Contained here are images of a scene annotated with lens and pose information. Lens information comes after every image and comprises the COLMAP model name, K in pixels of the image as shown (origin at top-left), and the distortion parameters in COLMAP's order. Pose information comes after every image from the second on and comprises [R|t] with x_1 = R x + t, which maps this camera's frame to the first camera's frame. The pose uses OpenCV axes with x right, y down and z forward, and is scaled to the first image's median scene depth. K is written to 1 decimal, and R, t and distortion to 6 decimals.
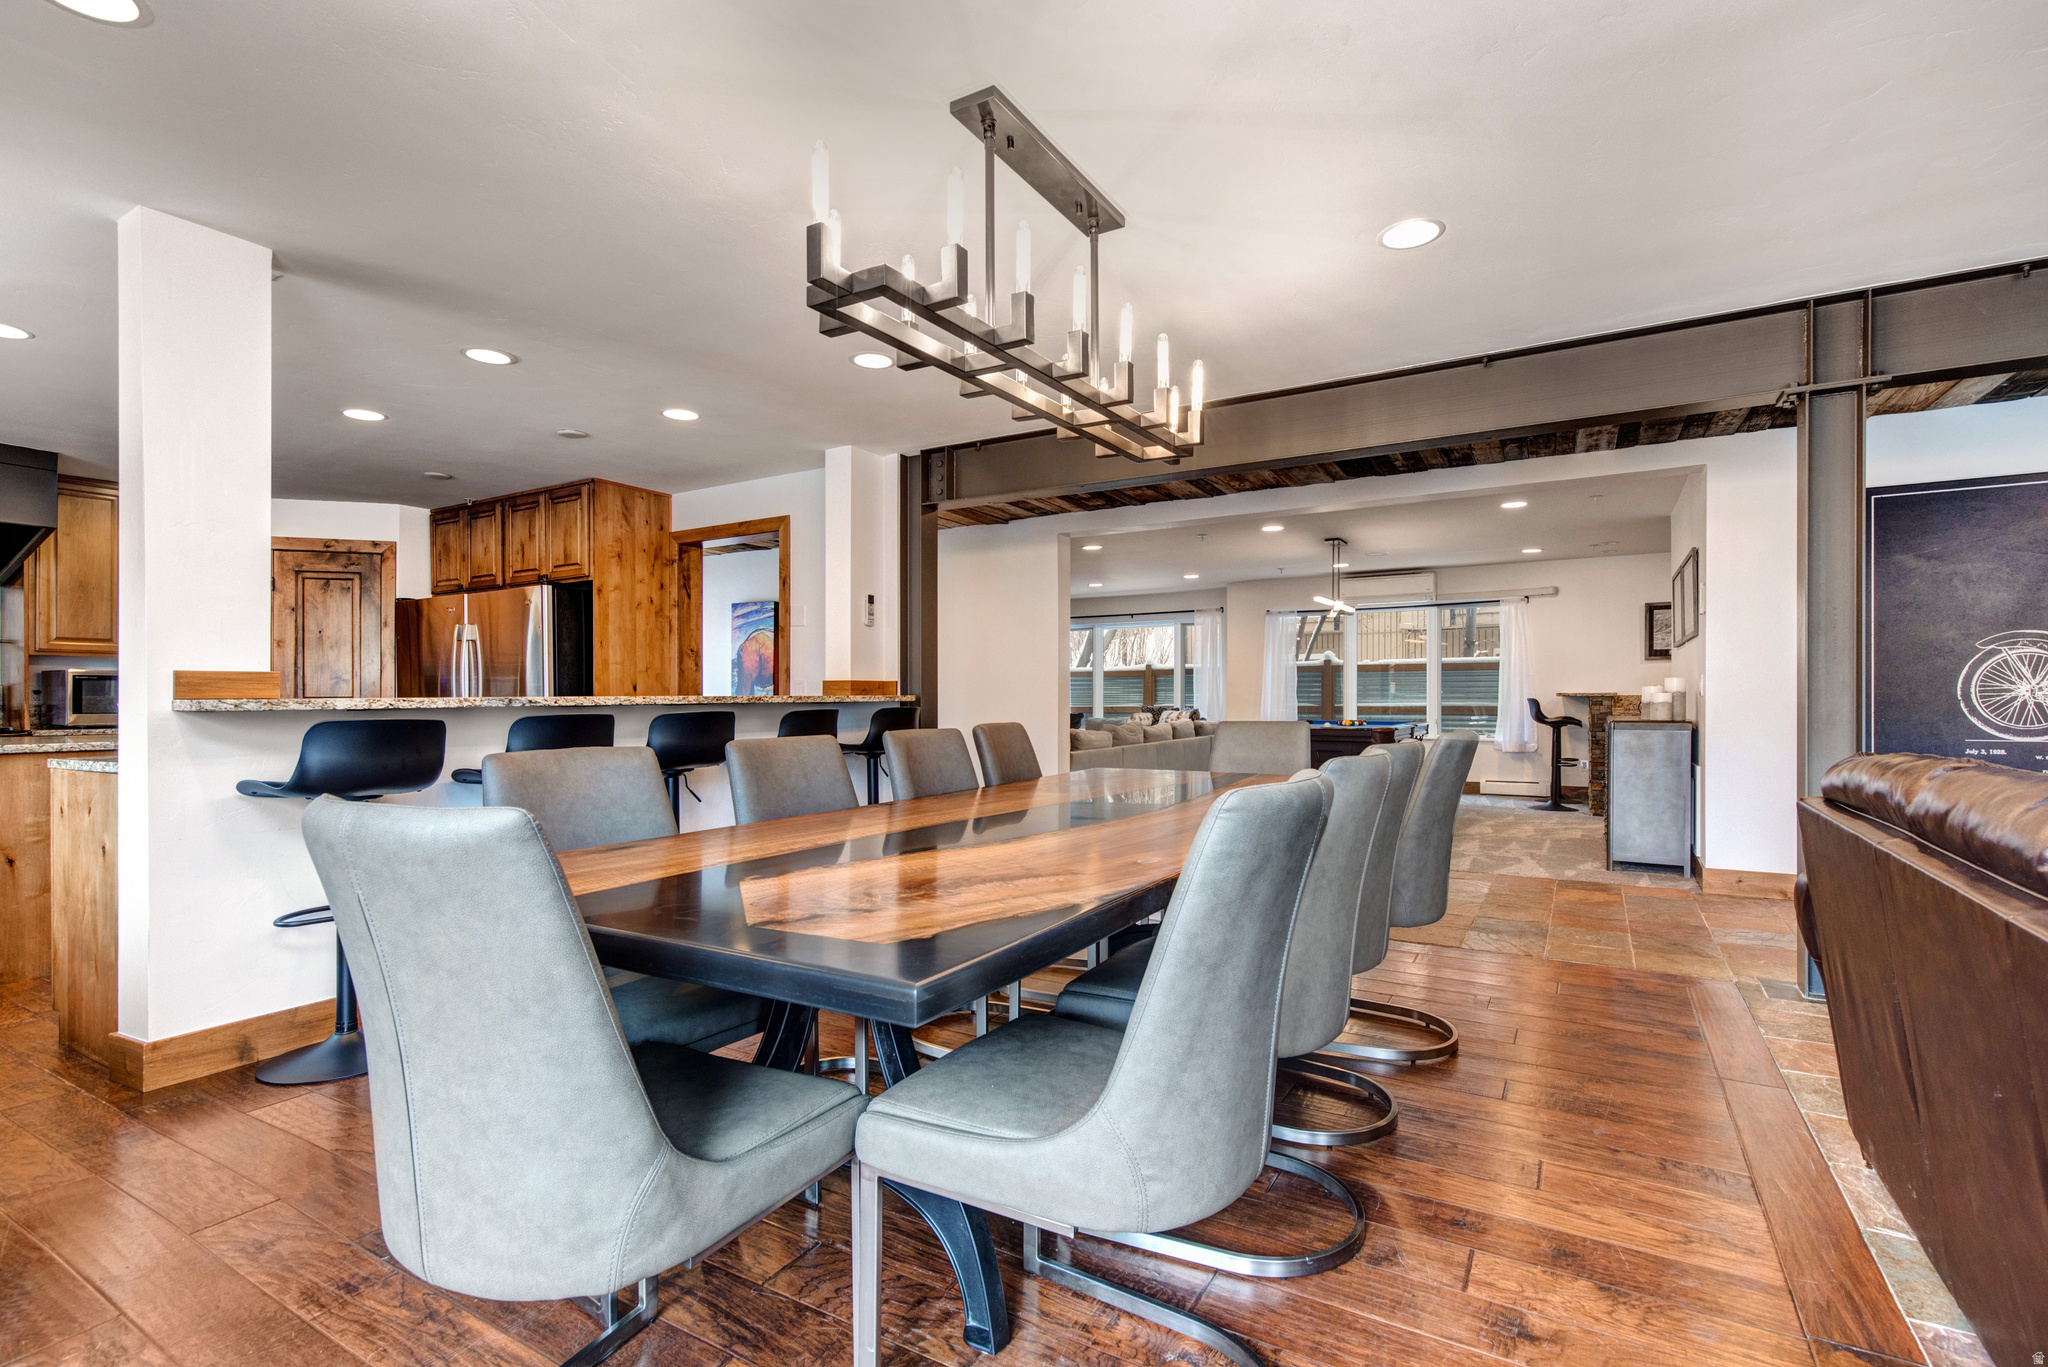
lens RADIAL K [[937.0, 0, 1059.0], [0, 937.0, 703.8], [0, 0, 1]] dist [-0.000616, -0.000325]
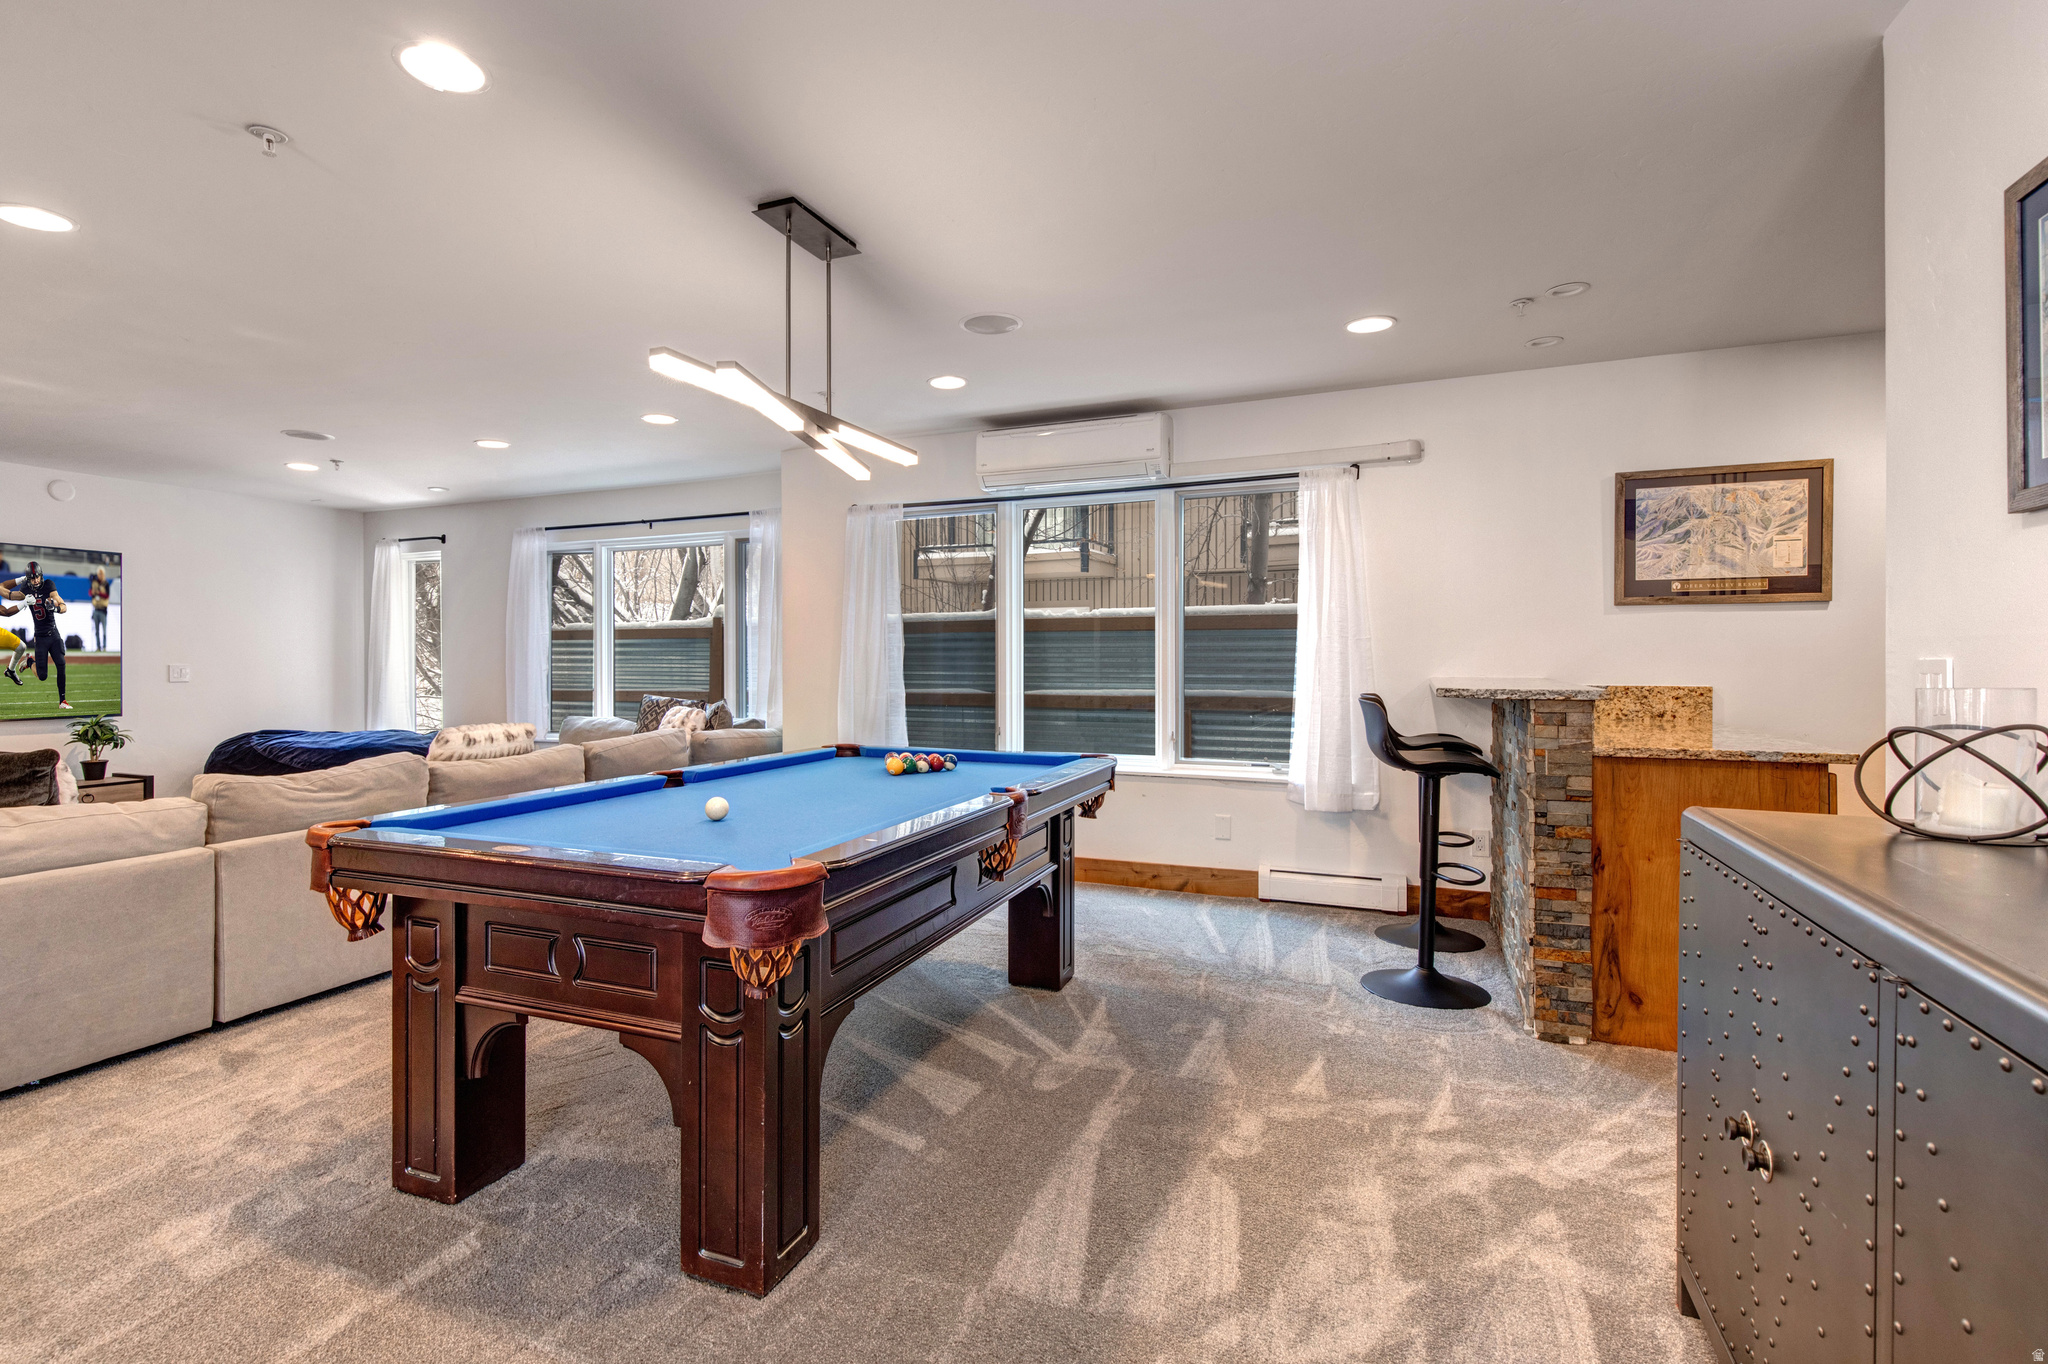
lens RADIAL K [[960.4, 0, 1009.8], [0, 960.4, 681.2], [0, 0, 1]] dist [-0.001534, -0.000342]
pose [[0.992613, -0.003248, 0.121280, 0.440821], [0.001500, 0.999894, 0.014502, -0.026168], [-0.121314, -0.014213, 0.992512, 0.891152]]
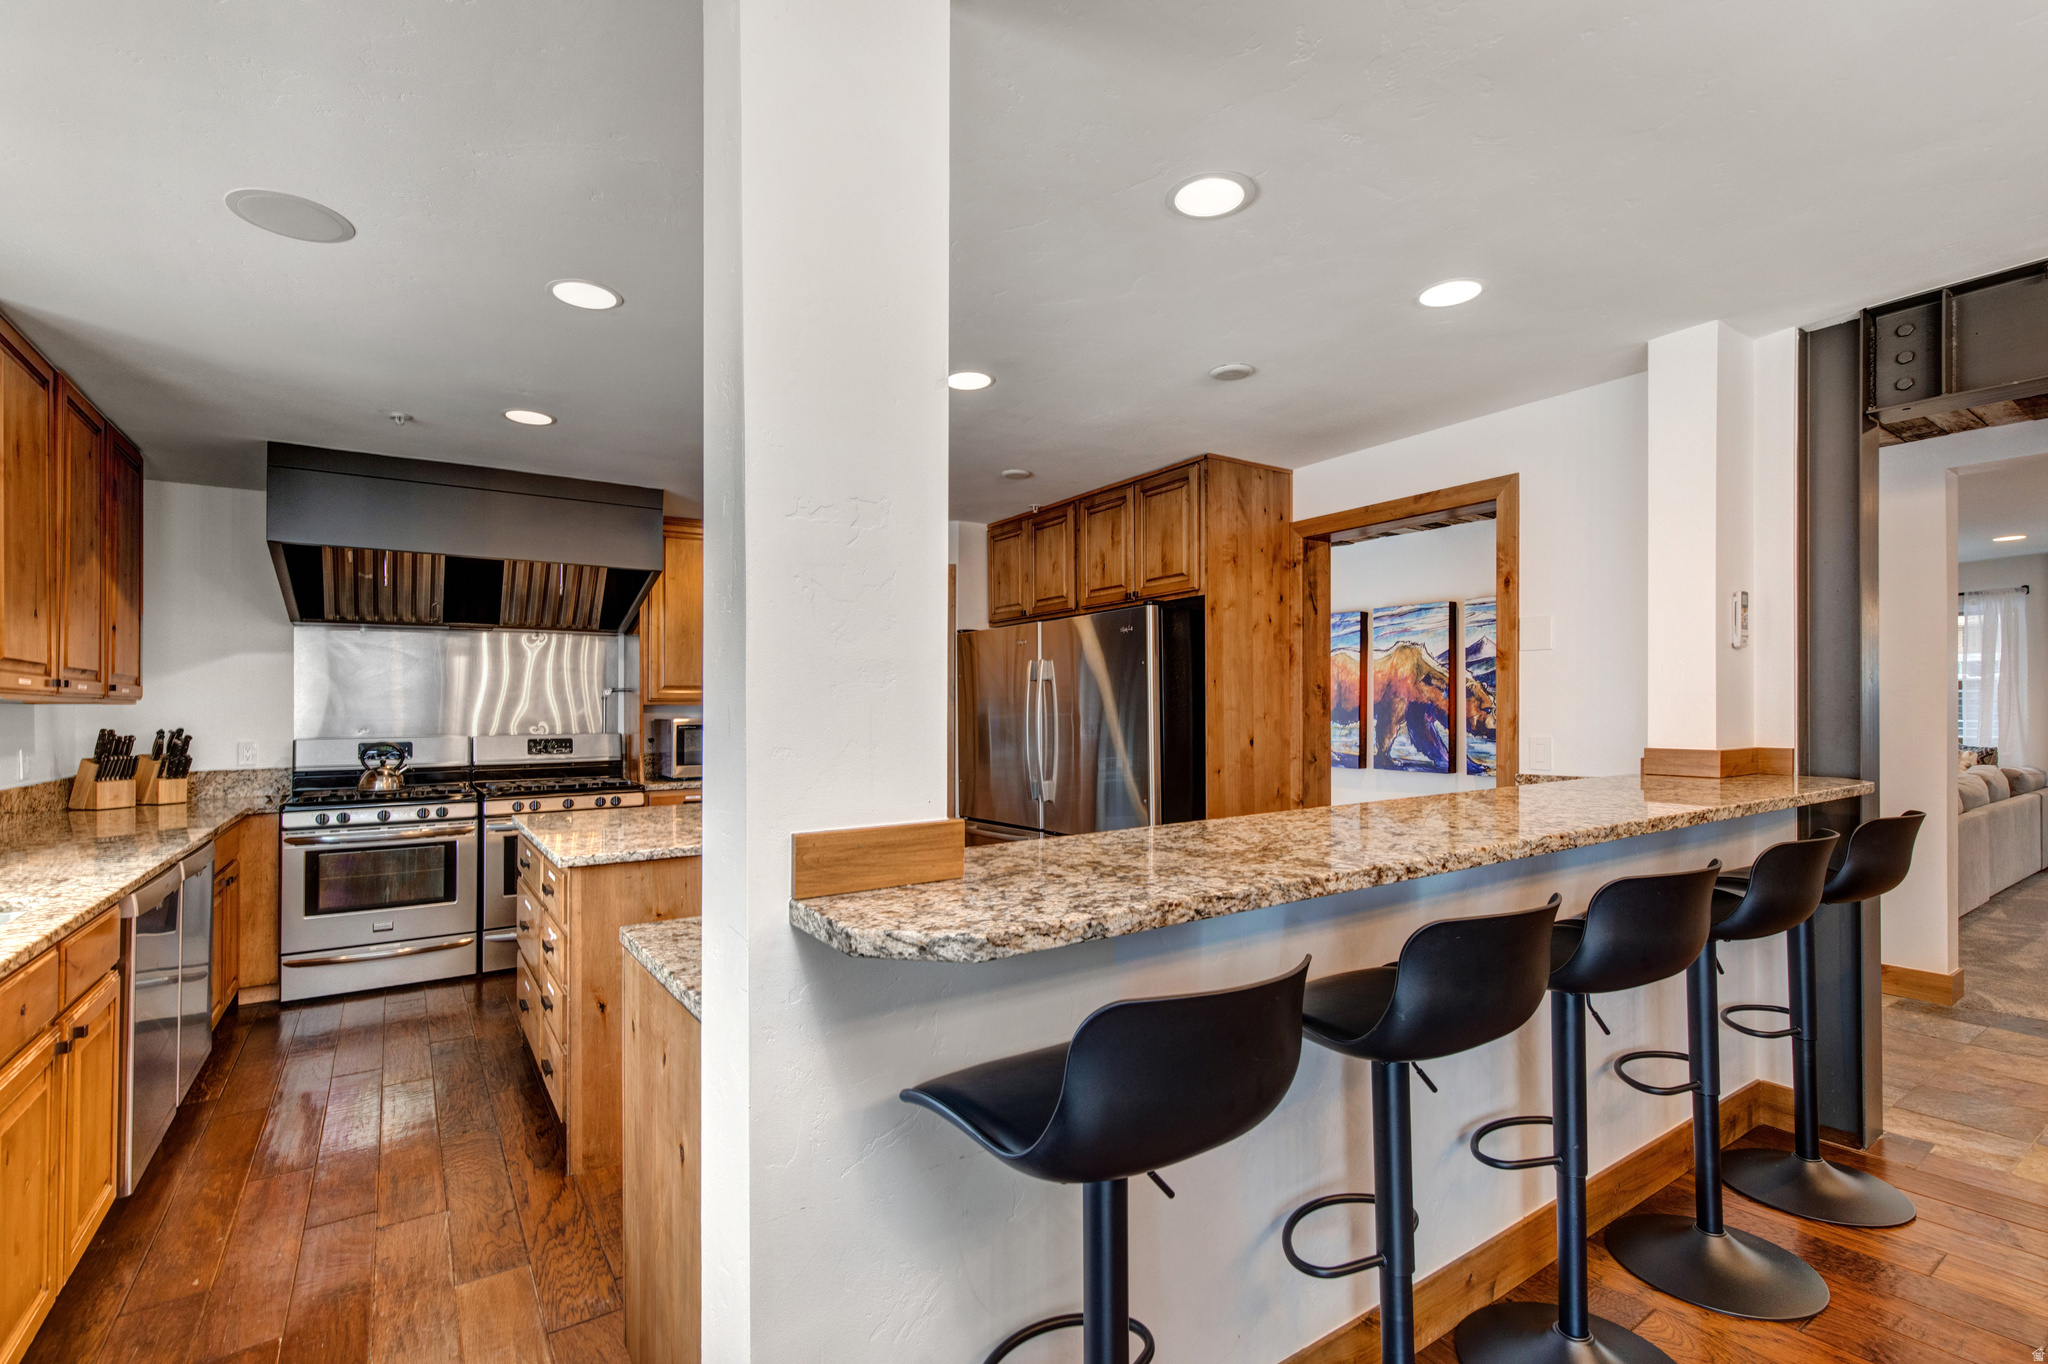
lens RADIAL K [[931.4, 0, 1052.8], [0, 931.4, 697.5], [0, 0, 1]] dist [0.011741, 0.000056]
pose [[0.904076, -0.009437, -0.427269, -0.279888], [0.004460, 0.999910, -0.012647, -0.041868], [0.427349, 0.009528, 0.904036, 0.282510]]
